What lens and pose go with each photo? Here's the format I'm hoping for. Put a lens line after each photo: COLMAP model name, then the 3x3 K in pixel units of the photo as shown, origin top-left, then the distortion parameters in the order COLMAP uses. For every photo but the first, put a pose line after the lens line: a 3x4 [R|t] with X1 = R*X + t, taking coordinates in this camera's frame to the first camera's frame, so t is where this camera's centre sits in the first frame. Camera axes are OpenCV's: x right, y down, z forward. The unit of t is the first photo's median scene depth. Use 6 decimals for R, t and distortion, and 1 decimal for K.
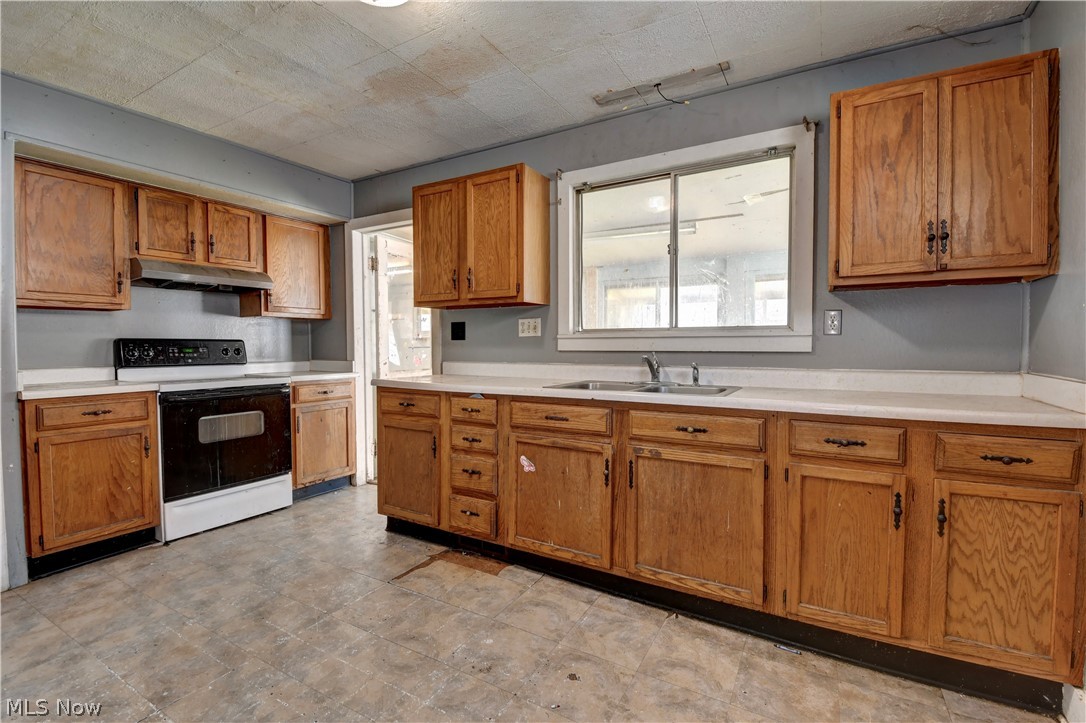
lens RADIAL K [[484.0, 0, 543.0], [0, 484.0, 361.5], [0, 0, 1]] dist [-0.001851, -0.000999]
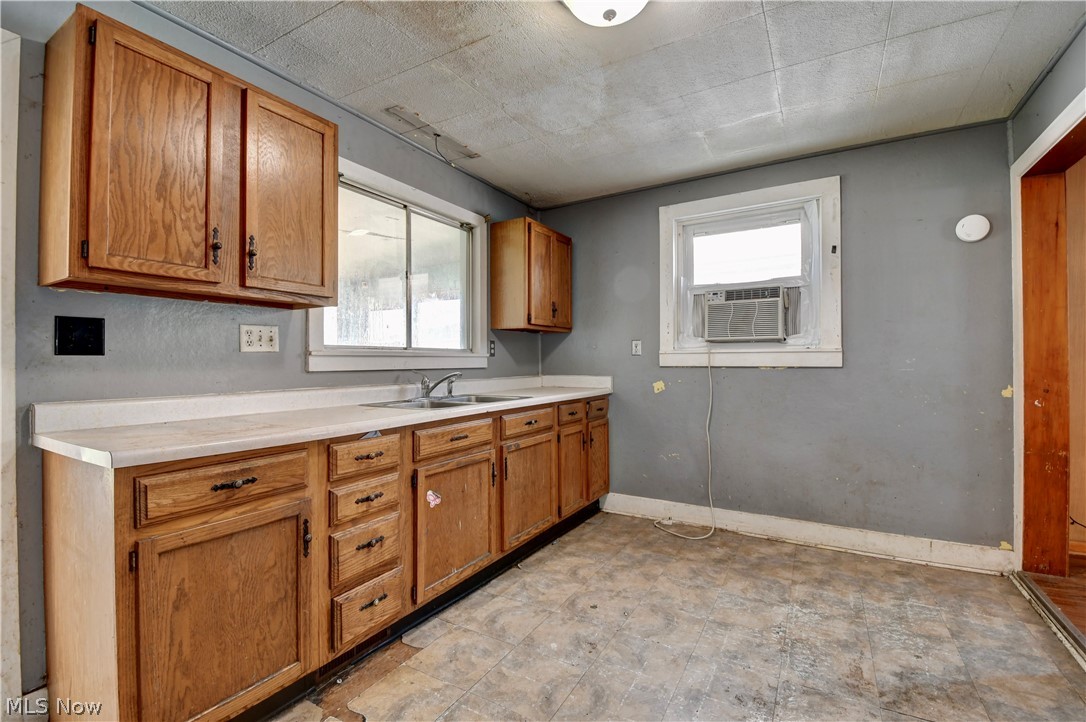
lens RADIAL K [[484.0, 0, 543.0], [0, 484.0, 361.0], [0, 0, 1]] dist [-0.001851, -0.000999]
pose [[-0.005621, 0.001132, 0.999984, -0.927888], [0.038769, 0.999248, -0.000913, -0.030533], [-0.999232, 0.038763, -0.005661, 0.802922]]
